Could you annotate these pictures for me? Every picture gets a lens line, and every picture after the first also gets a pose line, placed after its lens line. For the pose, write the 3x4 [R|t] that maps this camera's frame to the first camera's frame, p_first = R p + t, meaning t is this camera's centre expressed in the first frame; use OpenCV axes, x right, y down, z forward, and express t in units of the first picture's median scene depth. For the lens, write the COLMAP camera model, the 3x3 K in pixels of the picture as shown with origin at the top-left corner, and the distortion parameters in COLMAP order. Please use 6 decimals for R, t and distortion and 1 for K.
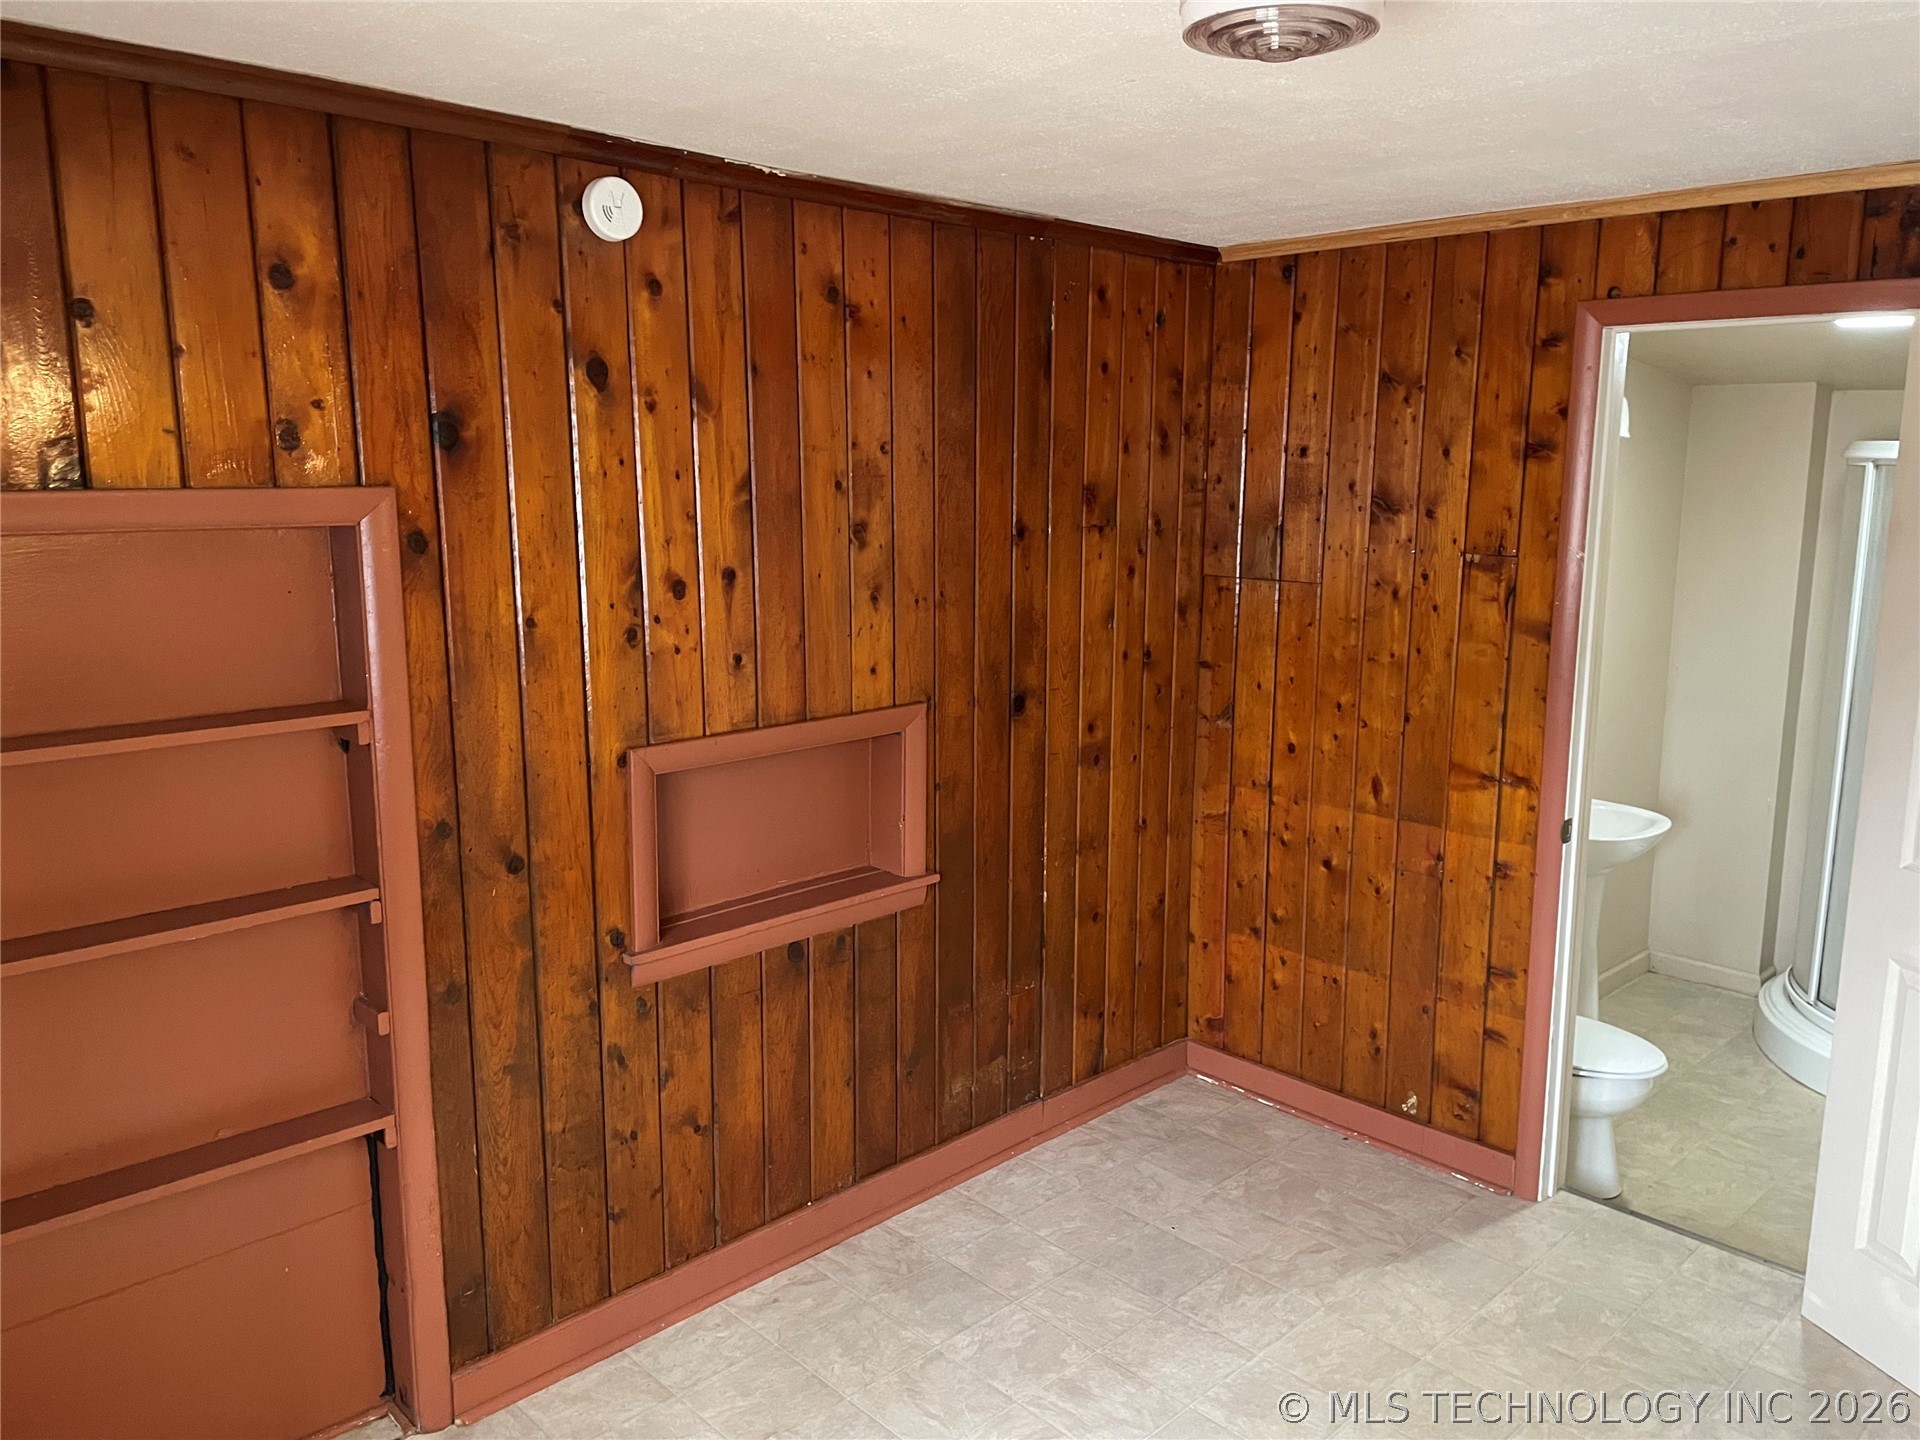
lens RADIAL K [[1436.5, 0, 971.6], [0, 1436.5, 698.9], [0, 0, 1]] dist [0.080302, -0.100547]
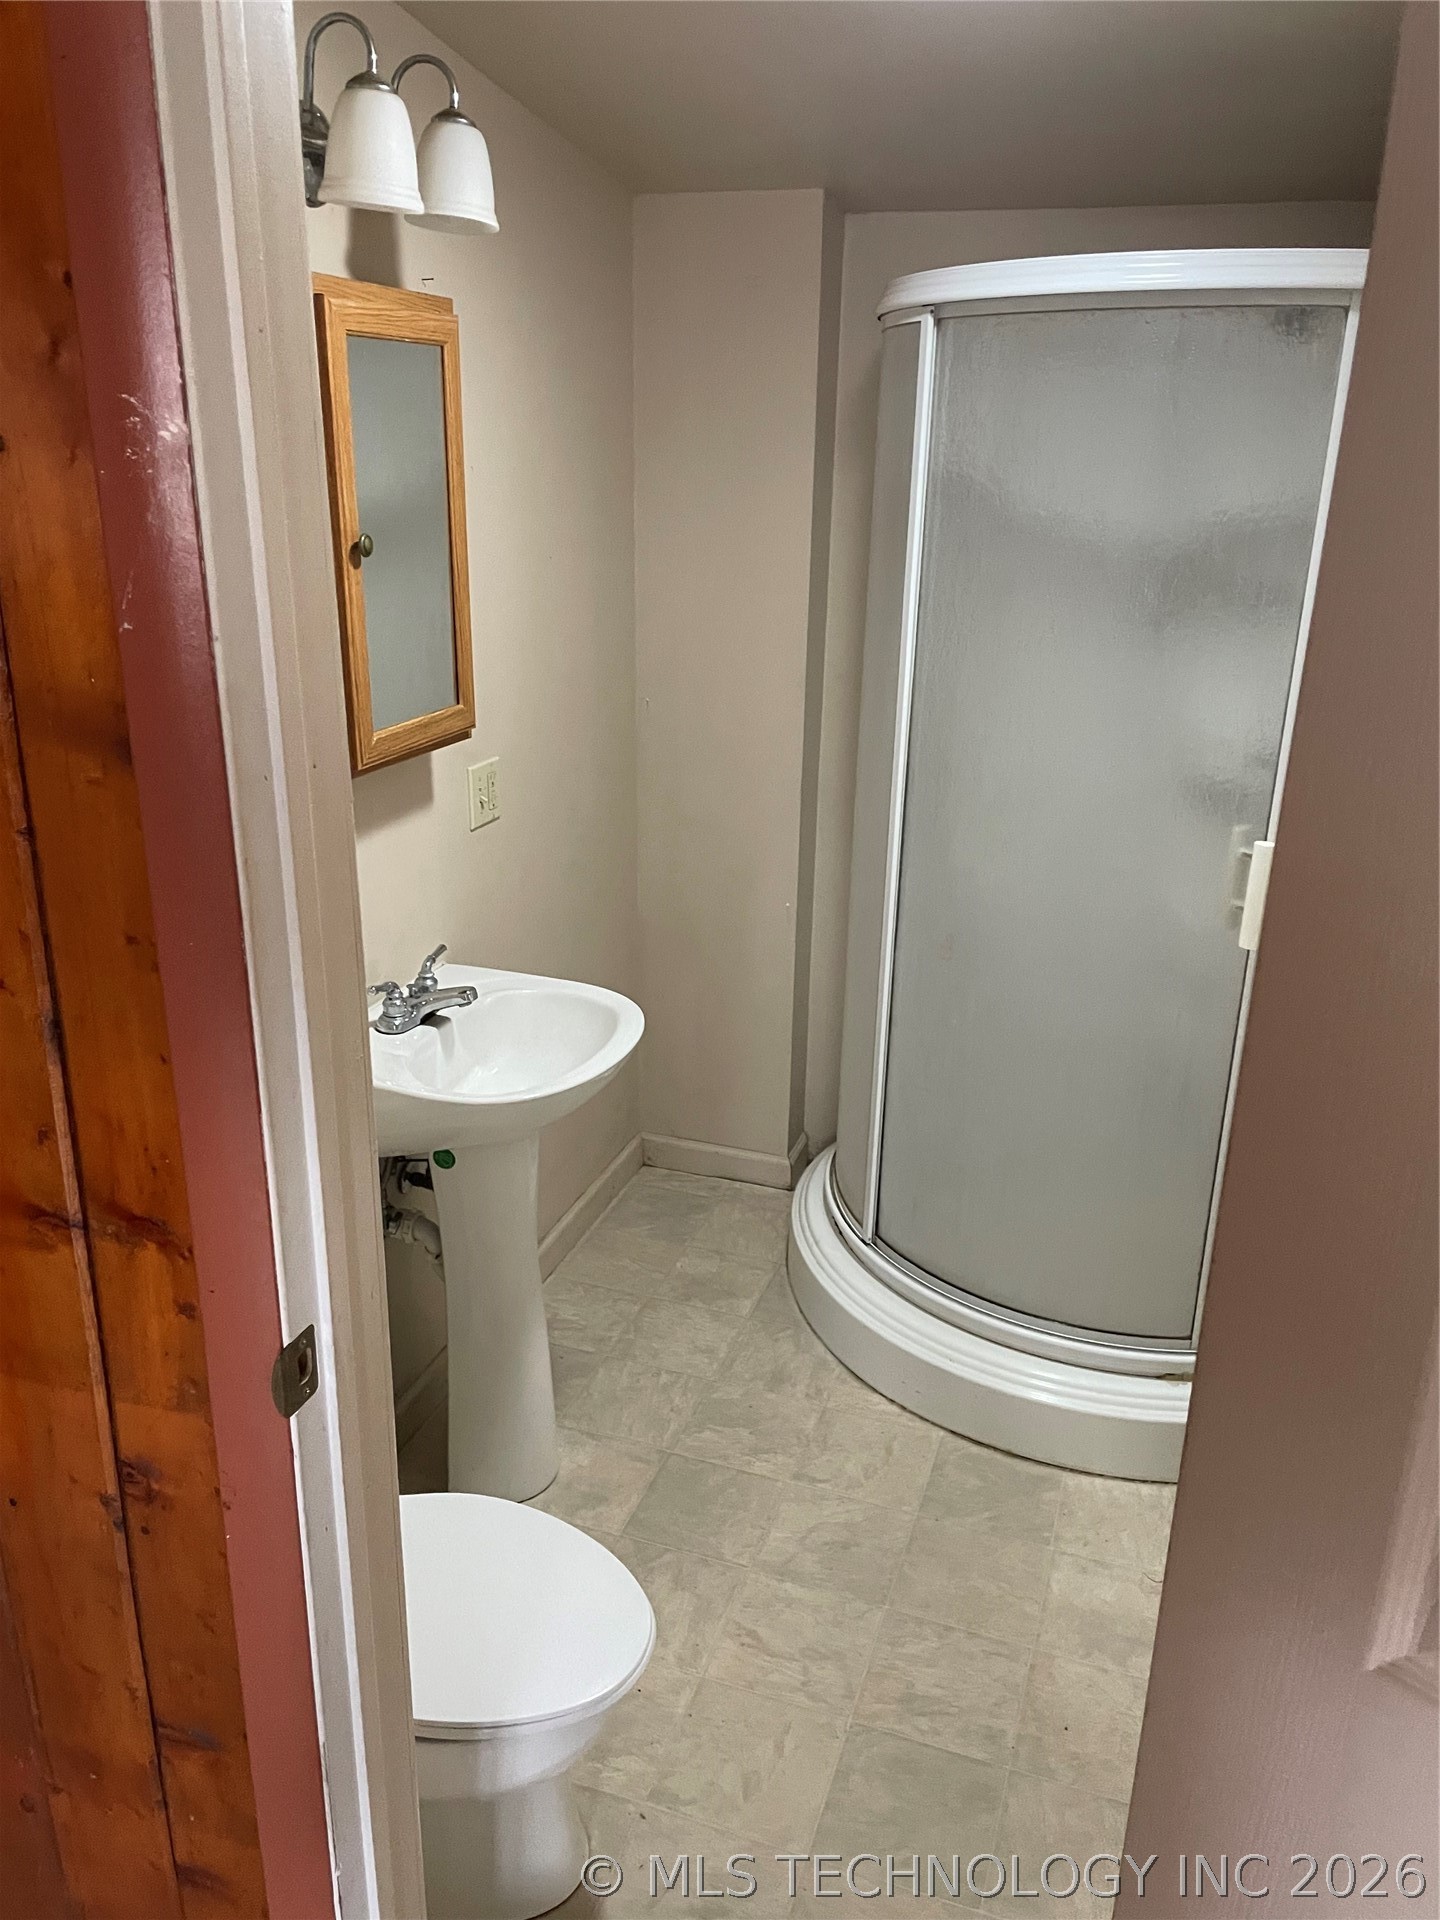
lens RADIAL K [[1436.5, 0, 718.3], [0, 1436.5, 934.3], [0, 0, 1]] dist [0.080302, -0.100547]
pose [[0.886771, -0.137689, 0.441225, 0.292798], [0.063197, 0.981752, 0.179355, -0.040593], [-0.457869, -0.131163, 0.879291, 0.559106]]
